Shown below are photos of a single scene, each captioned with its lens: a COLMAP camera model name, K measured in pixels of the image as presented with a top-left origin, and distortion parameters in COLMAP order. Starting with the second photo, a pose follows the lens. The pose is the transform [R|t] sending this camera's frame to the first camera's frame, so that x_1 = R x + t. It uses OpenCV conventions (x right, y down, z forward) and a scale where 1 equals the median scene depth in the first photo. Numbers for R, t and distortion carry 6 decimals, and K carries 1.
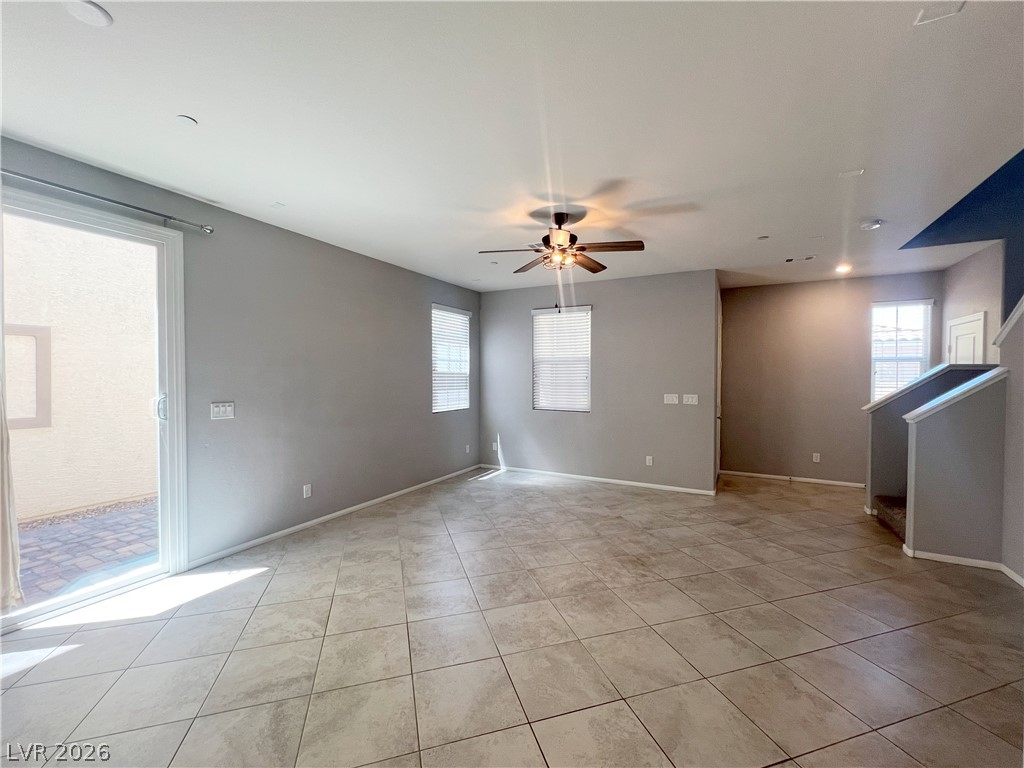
lens RADIAL K [[411.1, 0, 517.6], [0, 411.1, 385.1], [0, 0, 1]] dist [-0.000181, 0.000484]
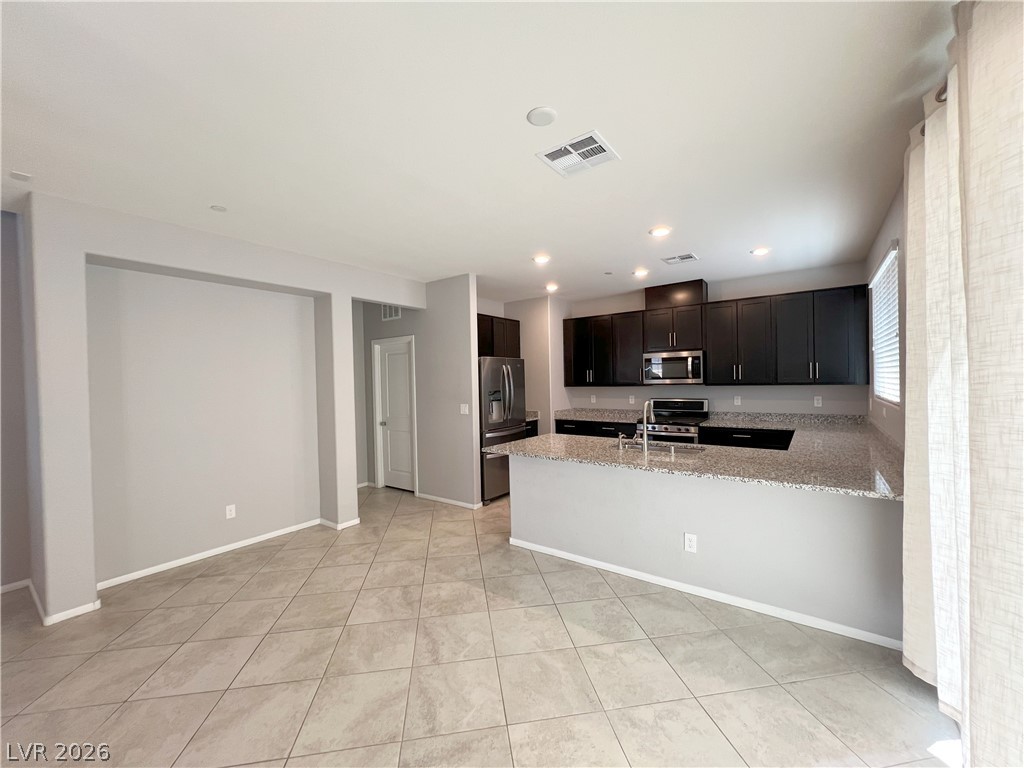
lens RADIAL K [[411.1, 0, 515.5], [0, 411.1, 383.6], [0, 0, 1]] dist [-0.000181, 0.000484]
pose [[-0.987716, 0.017990, 0.155220, -0.521631], [0.022991, 0.999271, 0.030482, -0.040127], [-0.154559, 0.033676, -0.987409, 1.056463]]
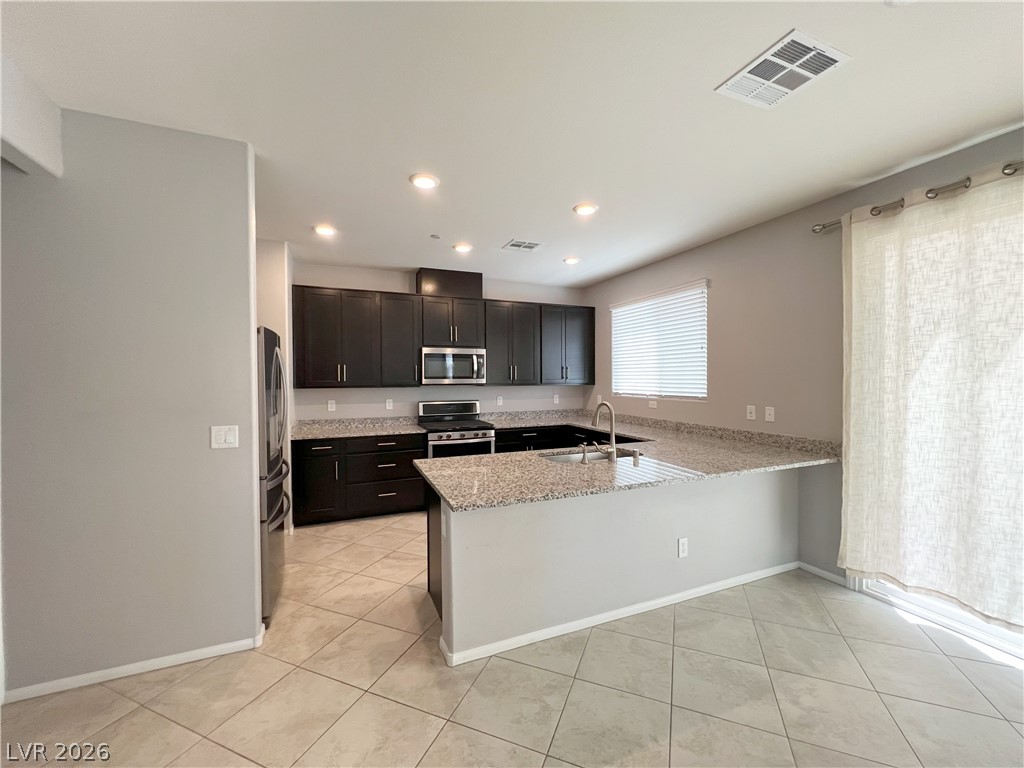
lens RADIAL K [[411.1, 0, 515.9], [0, 411.1, 384.1], [0, 0, 1]] dist [-0.000181, 0.000484]
pose [[-0.638523, 0.013169, -0.769490, 0.101258], [-0.012542, 0.999543, 0.027514, -0.017734], [0.769500, 0.027219, -0.638066, 0.418673]]
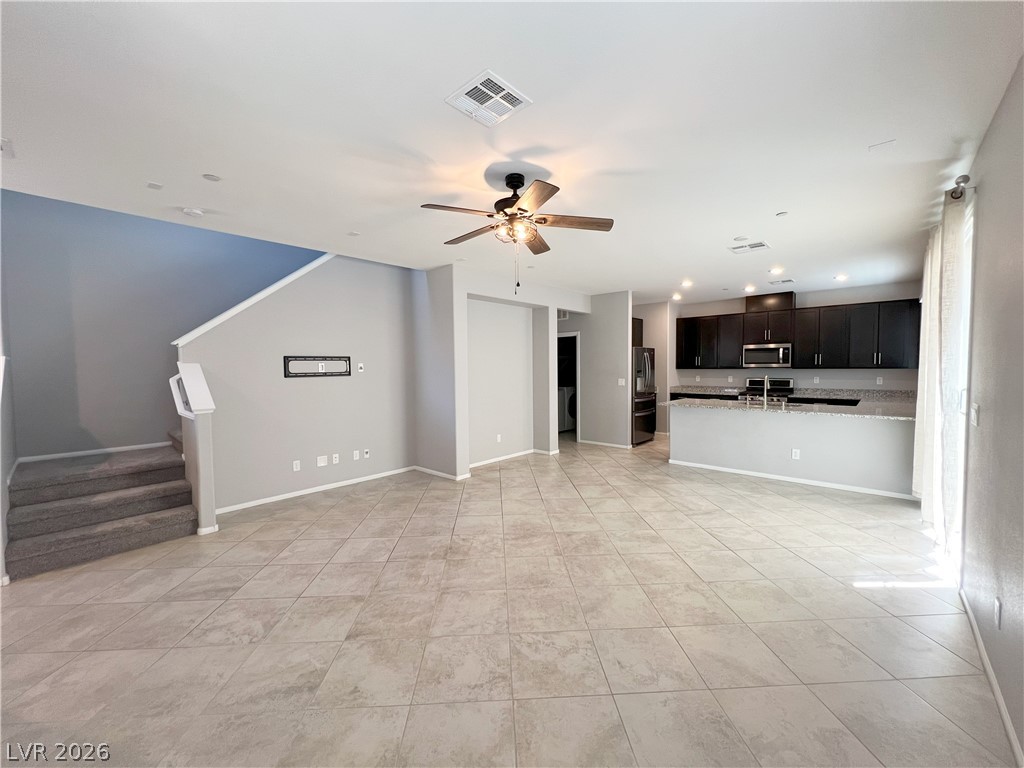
lens RADIAL K [[411.1, 0, 515.3], [0, 411.1, 384.1], [0, 0, 1]] dist [-0.000181, 0.000484]
pose [[-0.966973, -0.003986, 0.254846, -0.118835], [0.012815, 0.997853, 0.064234, -0.046011], [-0.254555, 0.065379, -0.964846, 1.898167]]
